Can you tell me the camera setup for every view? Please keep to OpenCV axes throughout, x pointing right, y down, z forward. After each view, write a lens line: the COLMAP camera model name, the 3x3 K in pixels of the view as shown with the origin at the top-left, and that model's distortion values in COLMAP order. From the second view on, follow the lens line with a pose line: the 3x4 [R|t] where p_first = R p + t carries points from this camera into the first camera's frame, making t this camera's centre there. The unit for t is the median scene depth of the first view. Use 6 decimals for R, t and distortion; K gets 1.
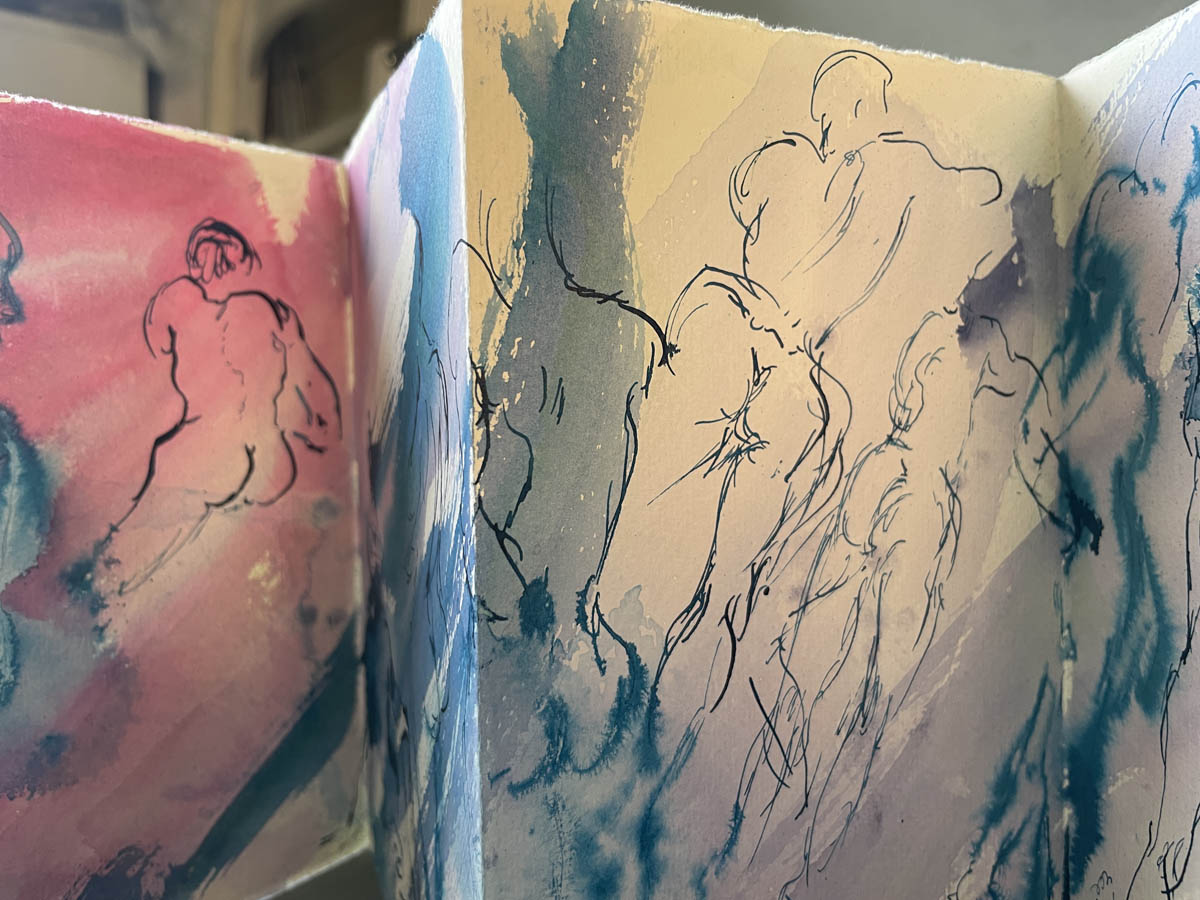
lens RADIAL K [[910.8, 0, 604.2], [0, 910.8, 434.6], [0, 0, 1]] dist [0.077250, -0.129933]
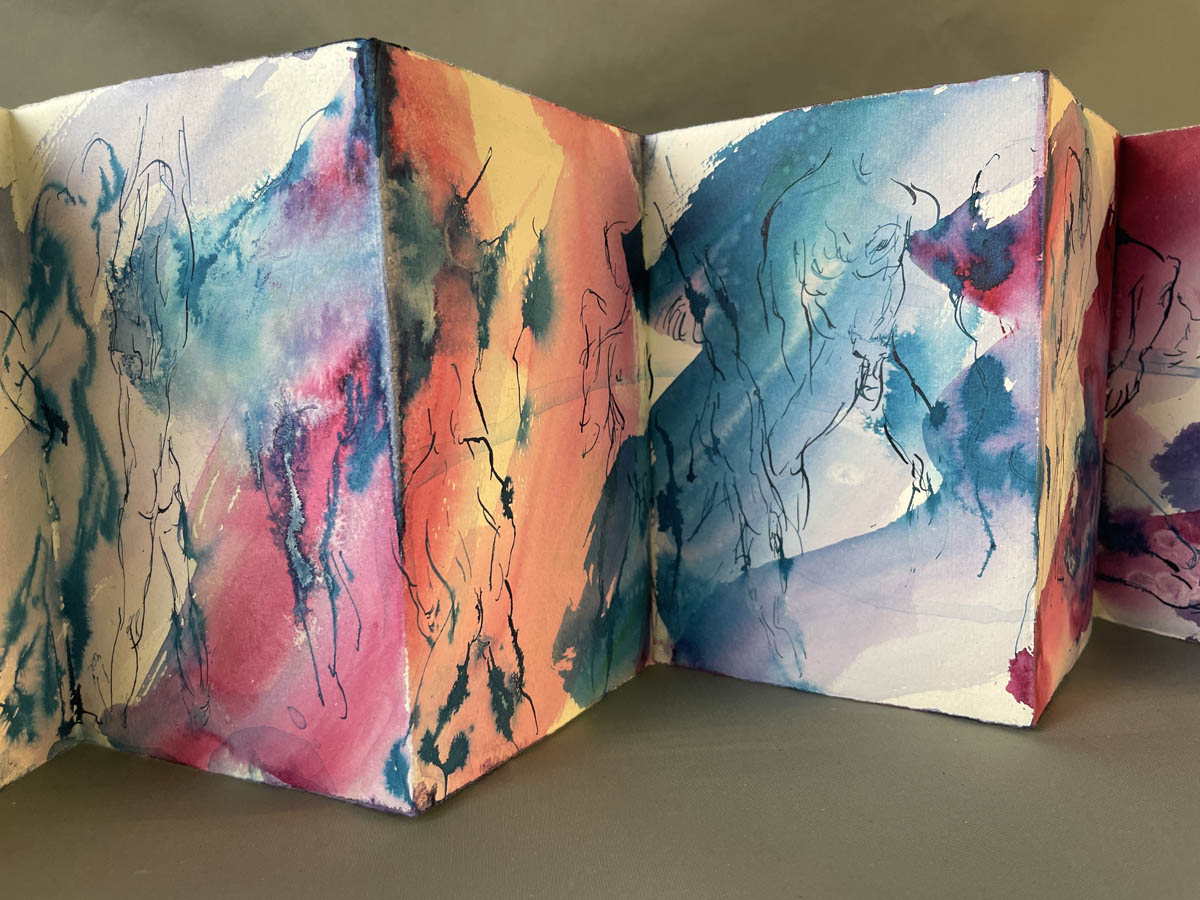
lens RADIAL K [[910.8, 0, 604.2], [0, 910.8, 434.6], [0, 0, 1]] dist [0.077250, -0.129933]
pose [[0.543360, -0.099500, 0.833582, -0.227064], [0.048881, 0.995016, 0.086907, 0.026701], [-0.838076, -0.006475, 0.545516, -0.530398]]
